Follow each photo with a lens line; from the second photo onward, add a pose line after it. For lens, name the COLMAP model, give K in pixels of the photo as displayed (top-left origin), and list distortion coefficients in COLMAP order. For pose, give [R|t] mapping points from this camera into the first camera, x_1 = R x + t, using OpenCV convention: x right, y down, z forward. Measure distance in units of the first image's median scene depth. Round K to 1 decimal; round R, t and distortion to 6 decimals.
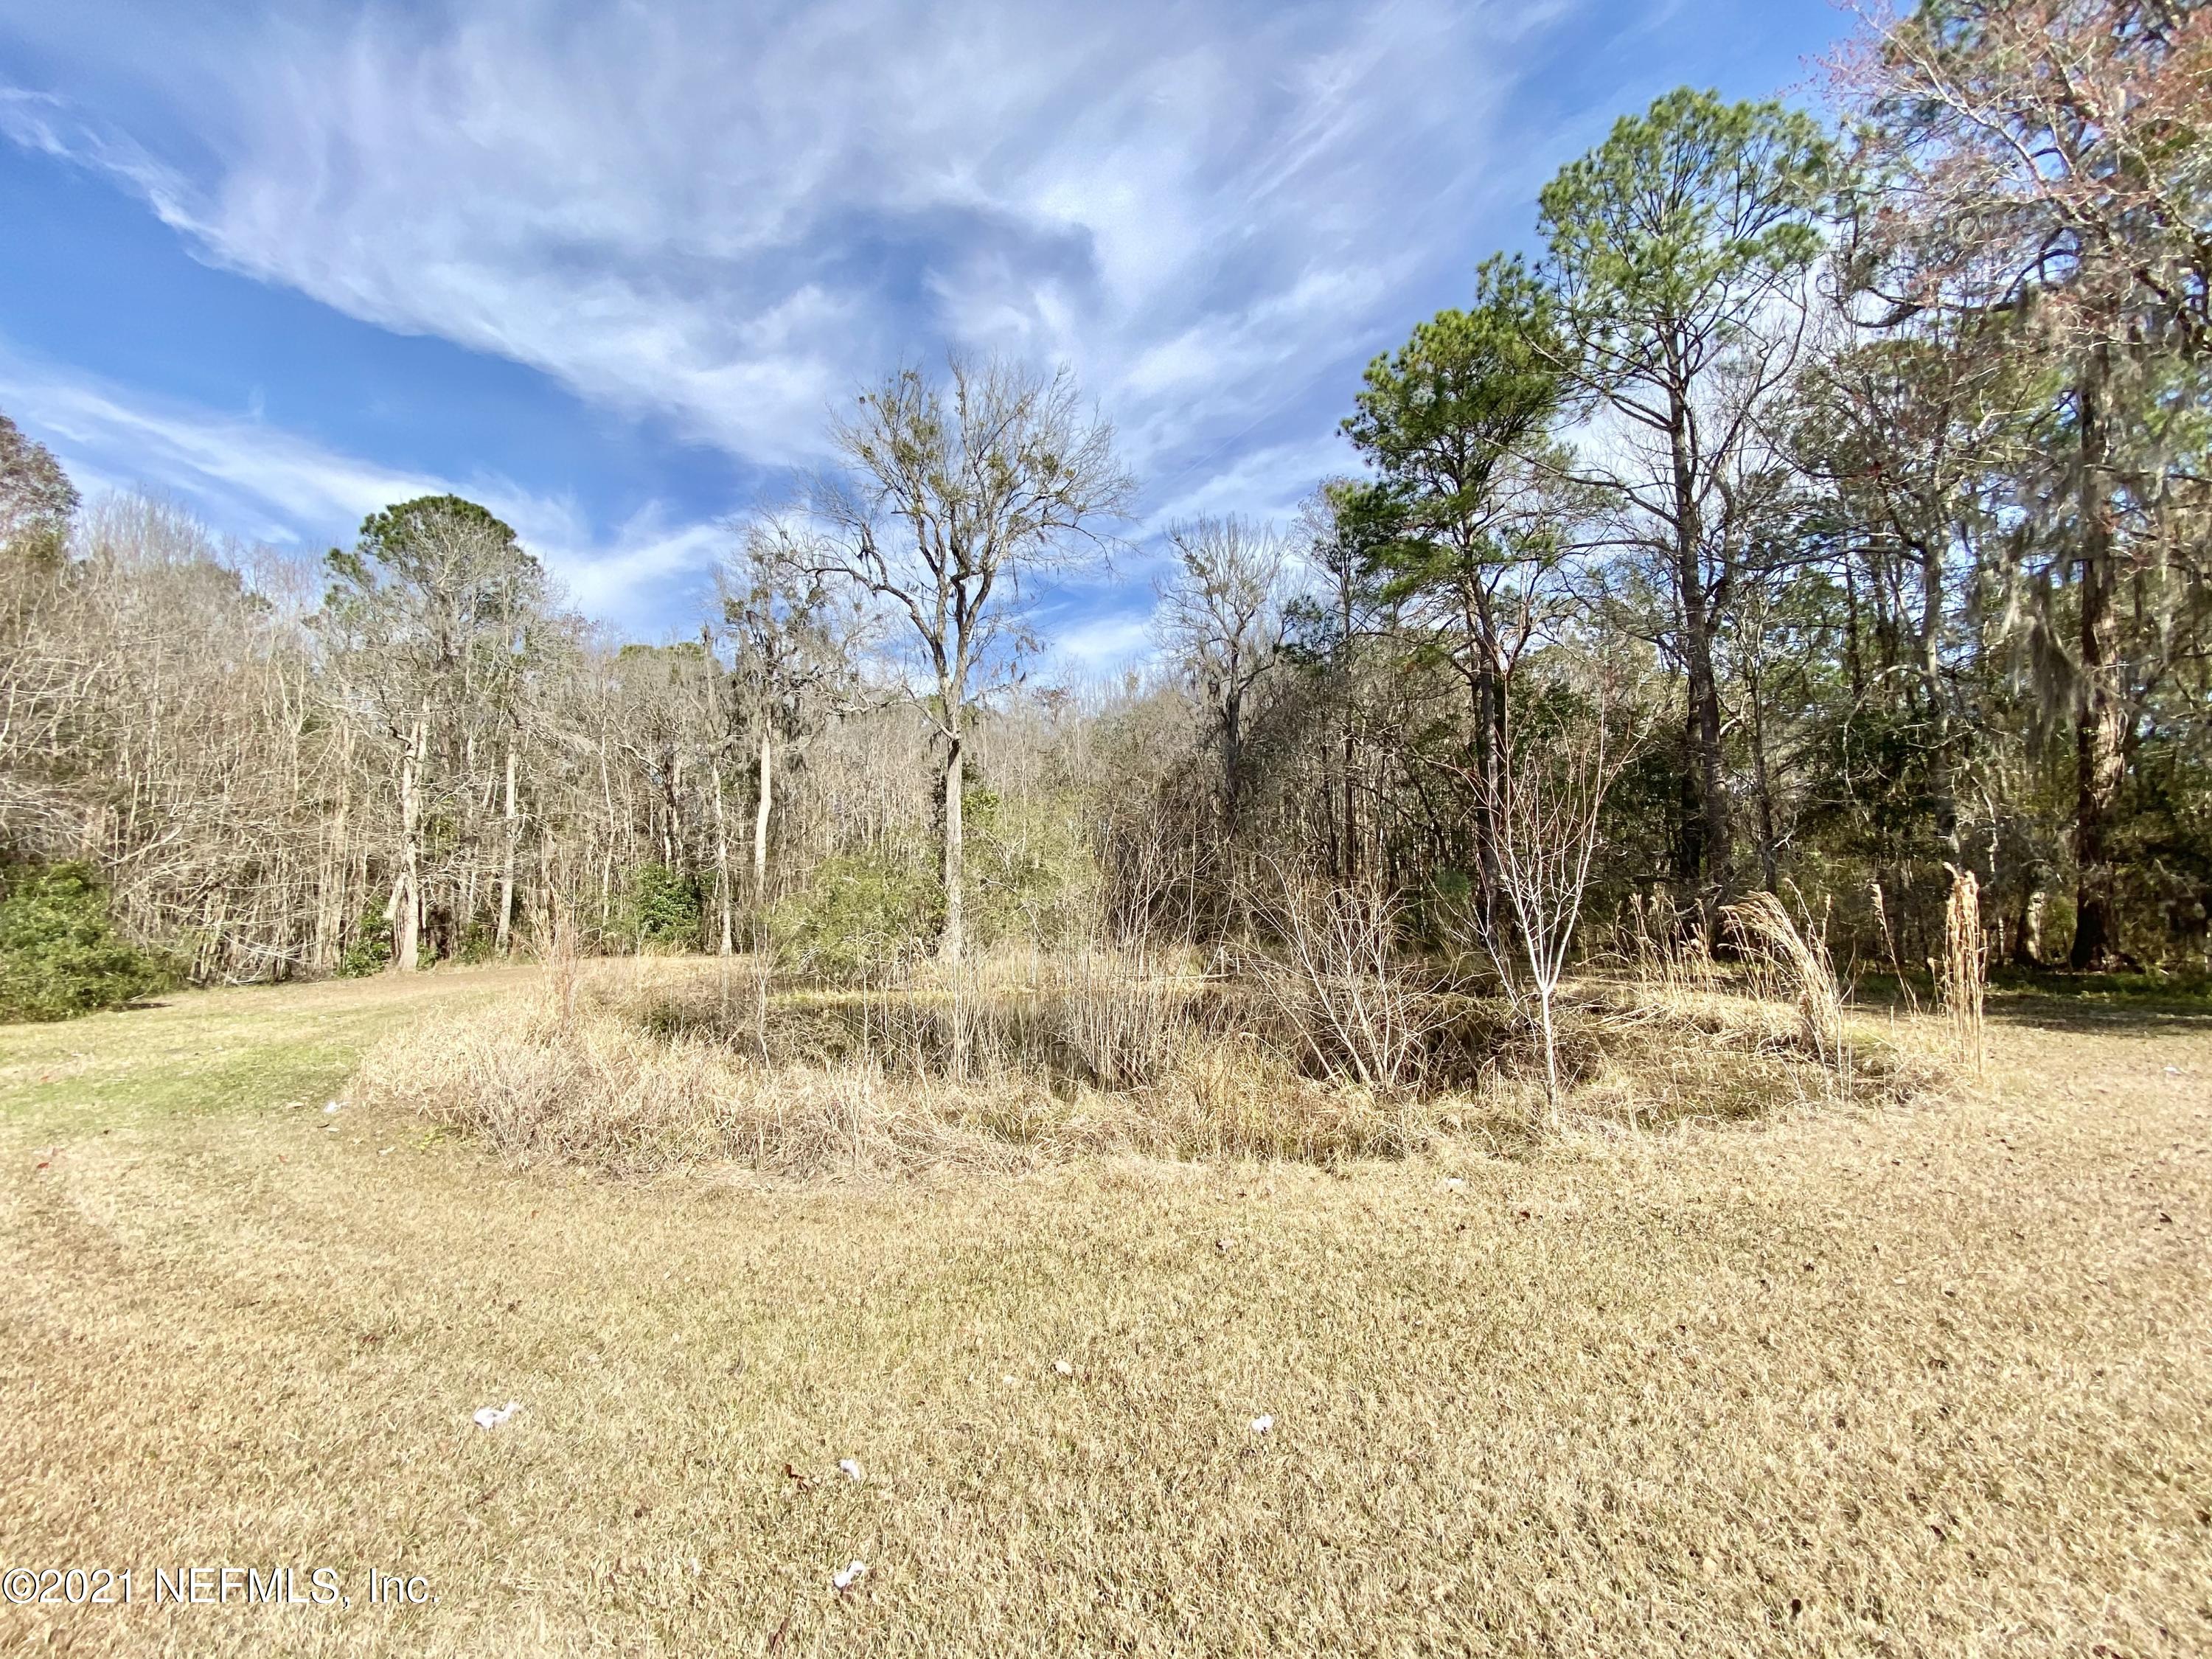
lens RADIAL K [[890.3, 0, 1107.9], [0, 890.3, 834.2], [0, 0, 1]] dist [0.007802, -0.014868]
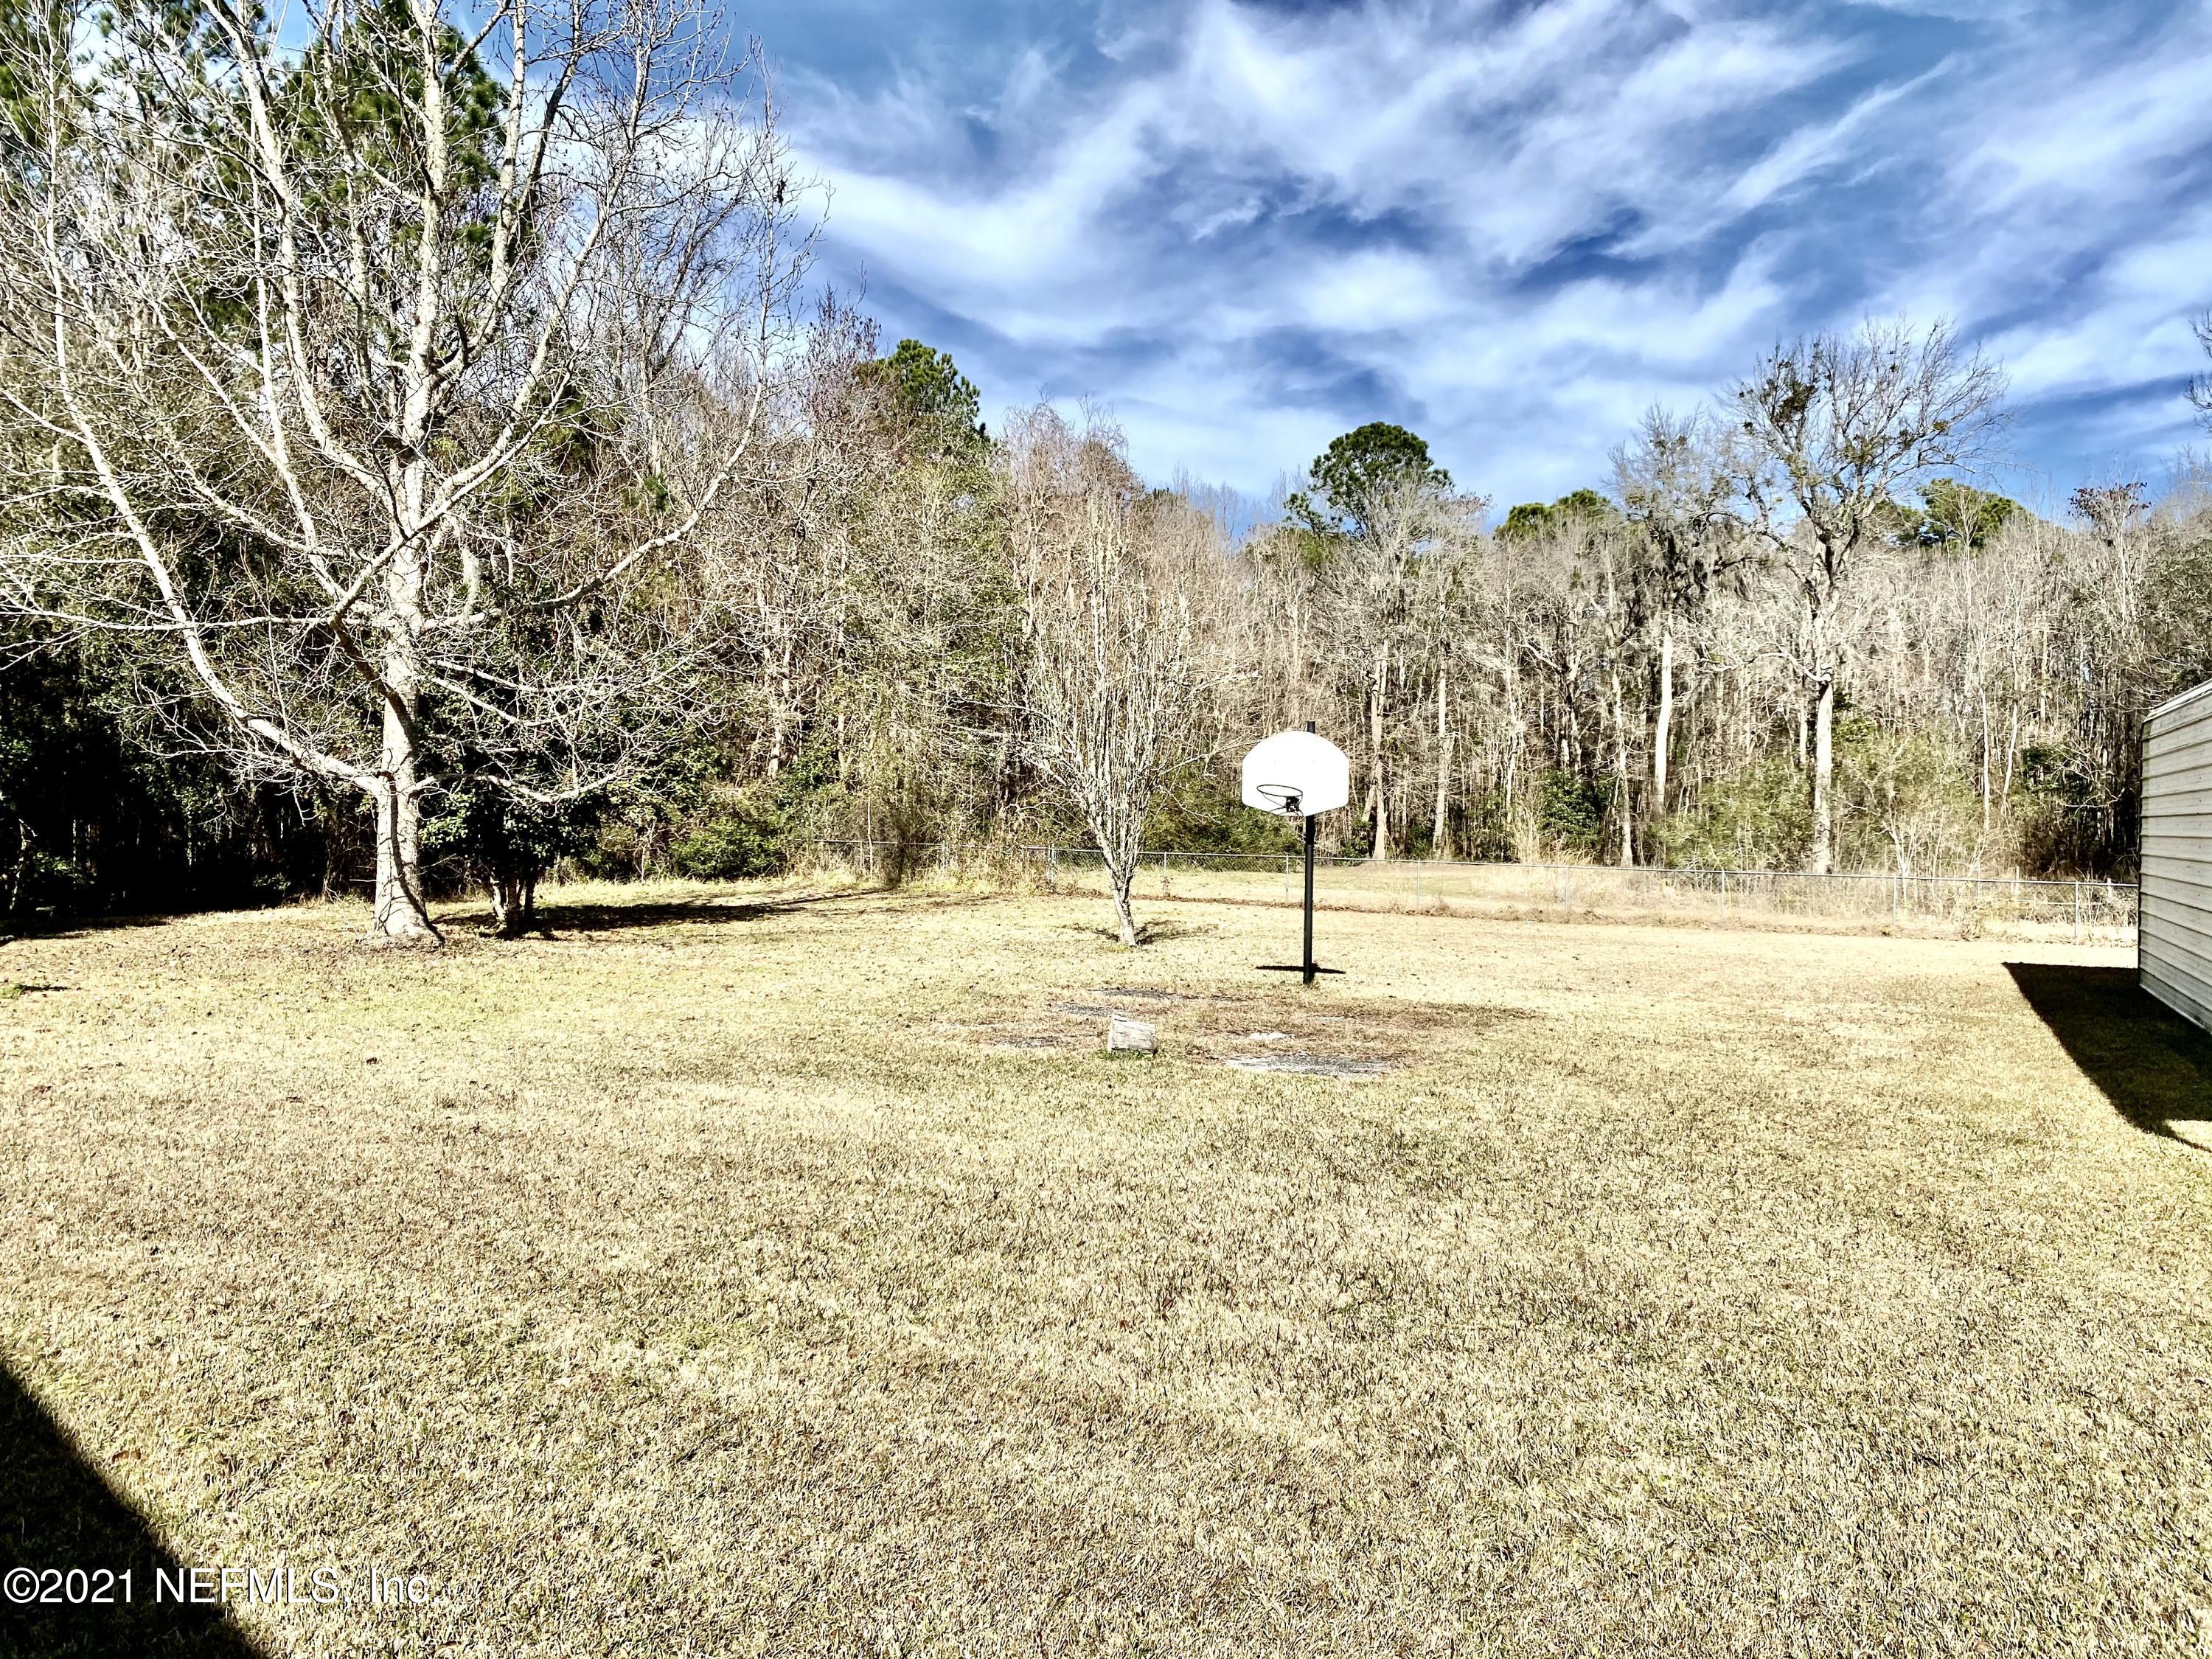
lens RADIAL K [[1704.1, 0, 1114.3], [0, 1704.1, 844.3], [0, 0, 1]] dist [0.039672, -0.033843]
pose [[0.768327, 0.035684, -0.639063, 0.598073], [0.031835, 0.995078, 0.093838, -0.145629], [0.639266, -0.092443, 0.763409, -1.398078]]
